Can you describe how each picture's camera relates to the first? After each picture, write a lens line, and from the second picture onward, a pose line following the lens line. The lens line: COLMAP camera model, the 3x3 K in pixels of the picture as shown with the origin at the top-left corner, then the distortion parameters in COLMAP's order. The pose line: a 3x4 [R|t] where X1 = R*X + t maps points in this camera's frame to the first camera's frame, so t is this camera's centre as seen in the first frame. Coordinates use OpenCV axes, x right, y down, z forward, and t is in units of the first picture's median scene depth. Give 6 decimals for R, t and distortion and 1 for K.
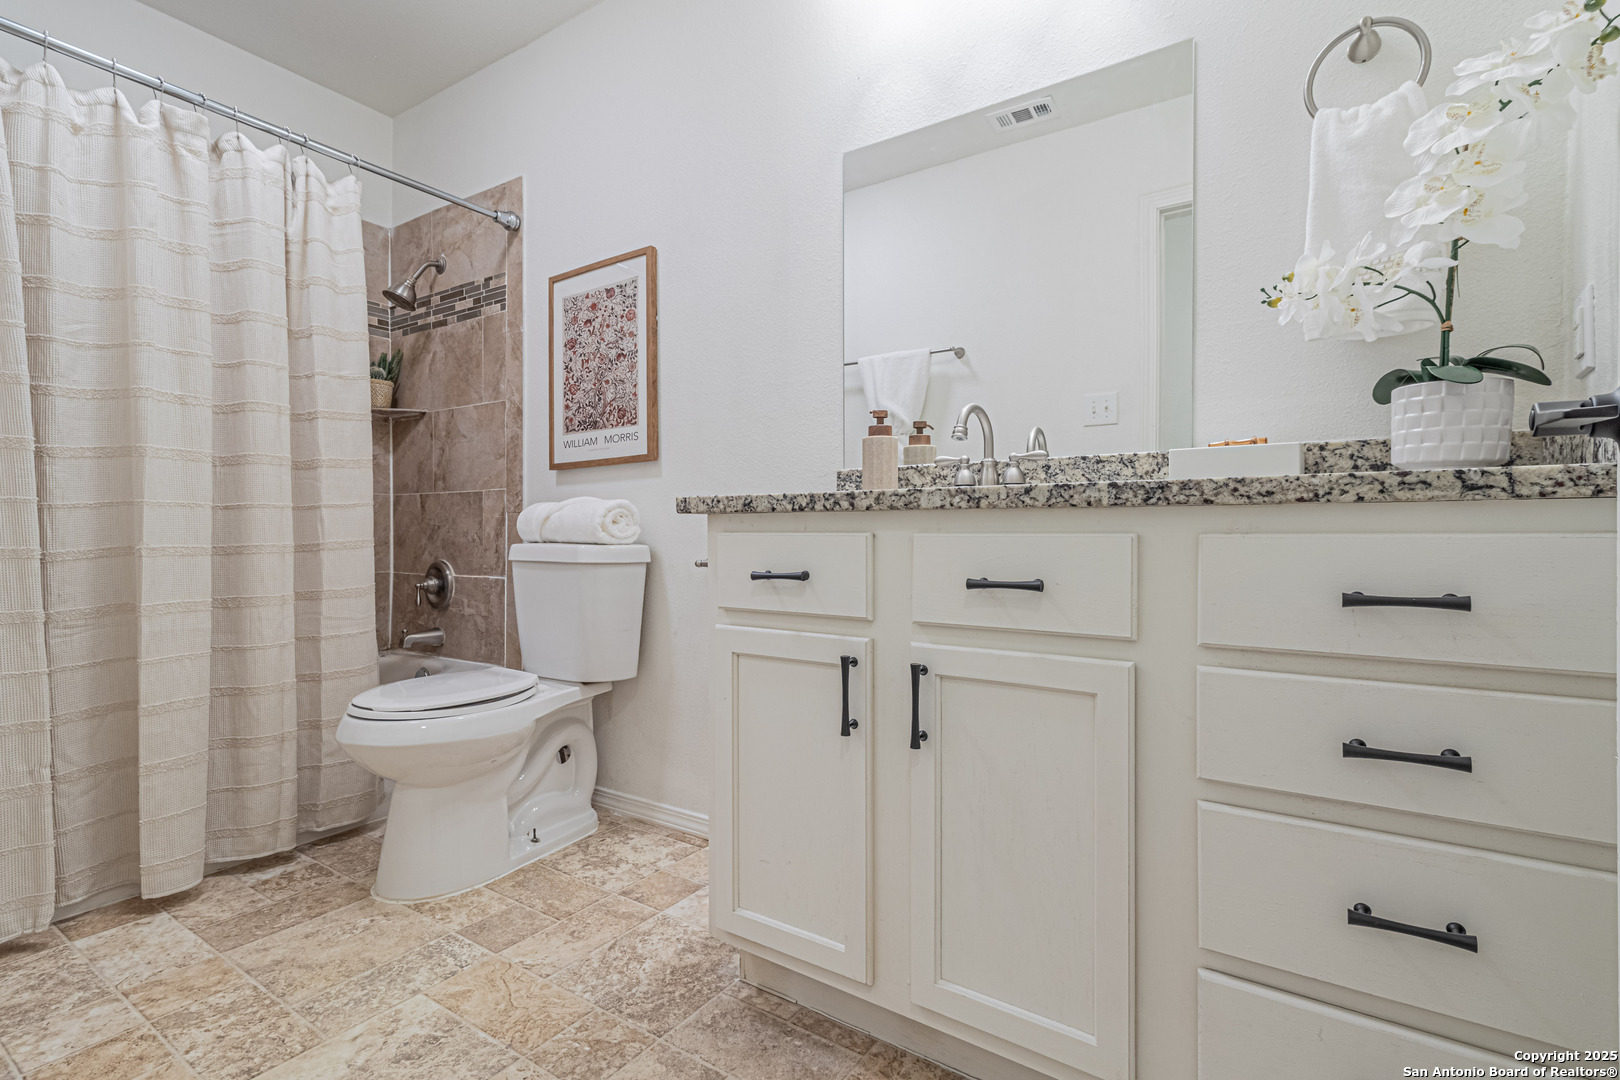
lens RADIAL K [[752.7, 0, 786.3], [0, 752.7, 542.3], [0, 0, 1]] dist [0.005102, 0.000843]
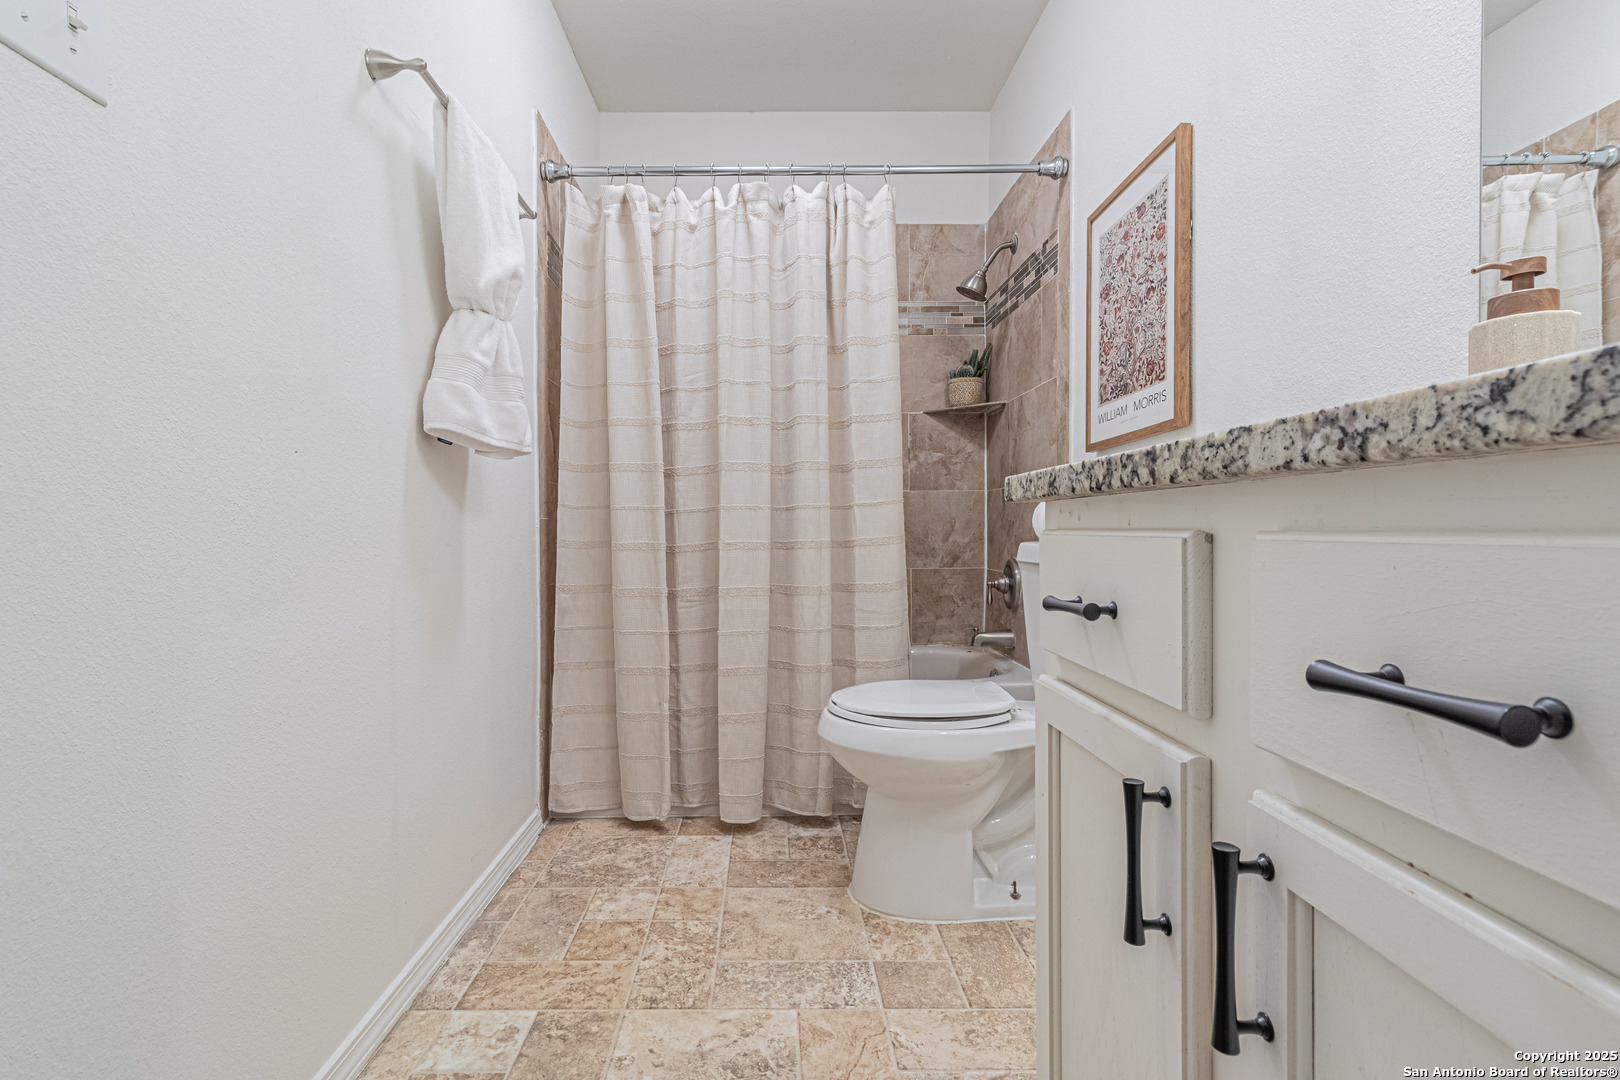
lens RADIAL K [[752.7, 0, 805.8], [0, 752.7, 539.3], [0, 0, 1]] dist [0.005102, 0.000843]
pose [[0.575116, 0.007464, -0.818038, 0.241494], [-0.003945, 0.999972, 0.006350, -0.006682], [0.818063, -0.000425, 0.575129, 0.363079]]
